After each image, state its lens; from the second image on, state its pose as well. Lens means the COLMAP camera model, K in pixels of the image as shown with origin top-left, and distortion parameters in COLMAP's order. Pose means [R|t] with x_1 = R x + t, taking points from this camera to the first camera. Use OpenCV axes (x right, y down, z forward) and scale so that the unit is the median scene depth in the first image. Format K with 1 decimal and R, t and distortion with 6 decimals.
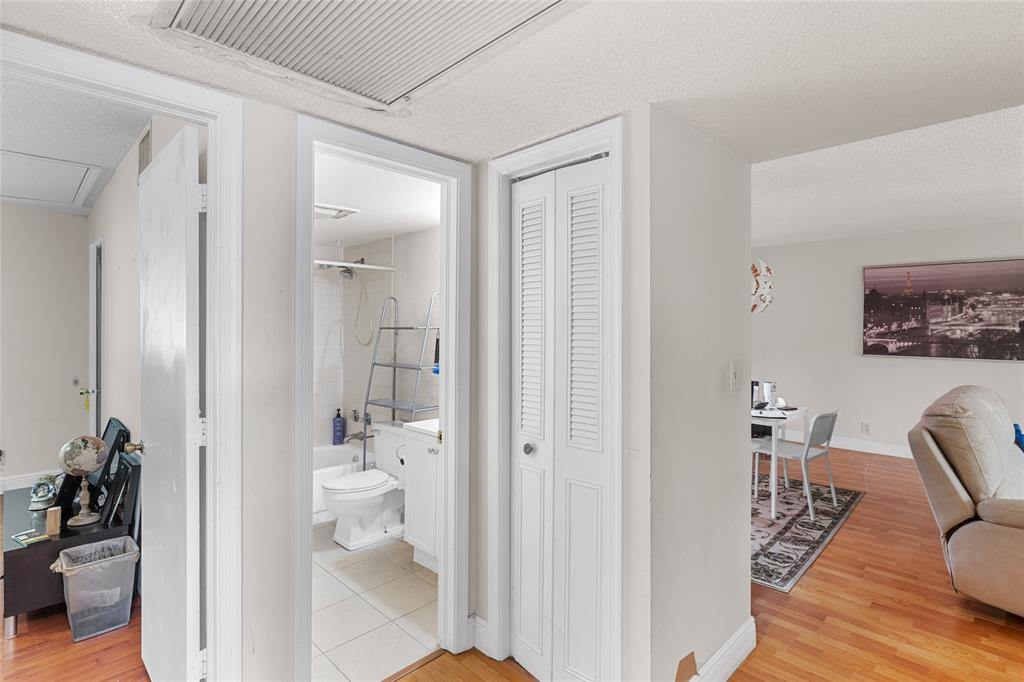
lens RADIAL K [[501.4, 0, 508.9], [0, 501.4, 339.6], [0, 0, 1]] dist [0.004385, 0.000189]
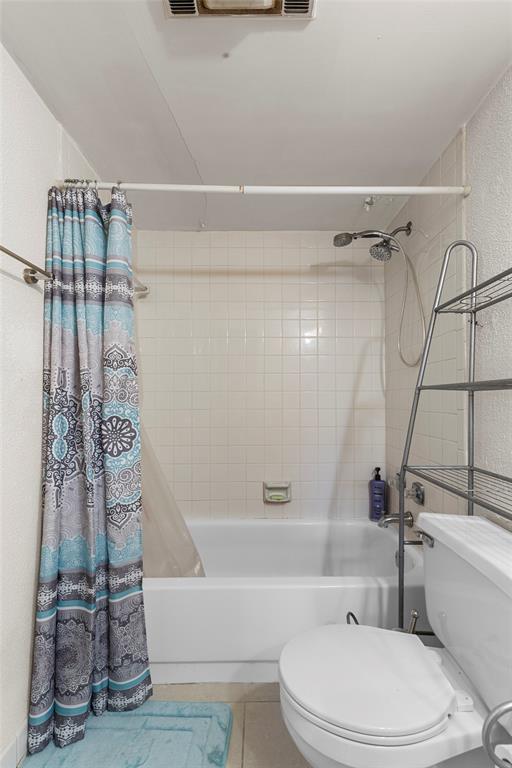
lens RADIAL K [[347.4, 0, 262.4], [0, 347.4, 395.6], [0, 0, 1]] dist [0.009392, -0.003248]
pose [[0.720552, -0.015130, -0.693235, -0.149792], [-0.006317, 0.999577, -0.028381, 0.066092], [0.693372, 0.024829, 0.720152, 0.660846]]
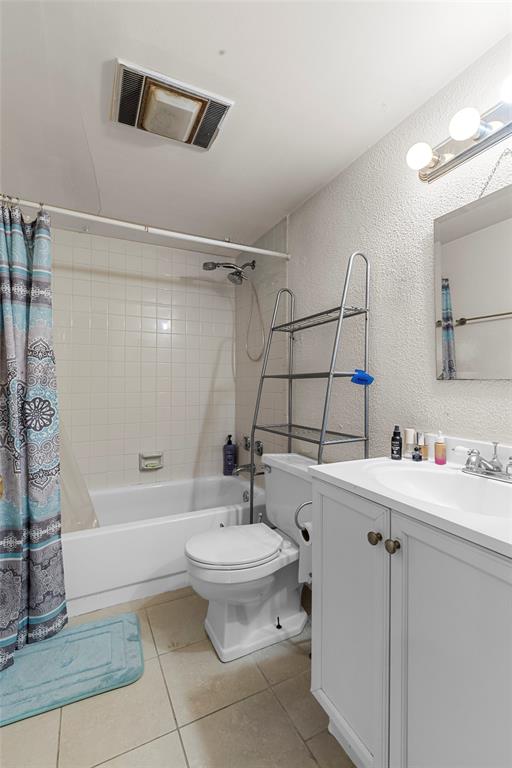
lens RADIAL K [[347.4, 0, 256.8], [0, 347.4, 379.4], [0, 0, 1]] dist [0.009392, -0.003248]
pose [[0.949914, -0.011358, -0.312306, -0.115753], [0.001263, 0.999471, -0.032507, 0.069619], [0.312510, 0.030485, 0.949425, 0.500176]]
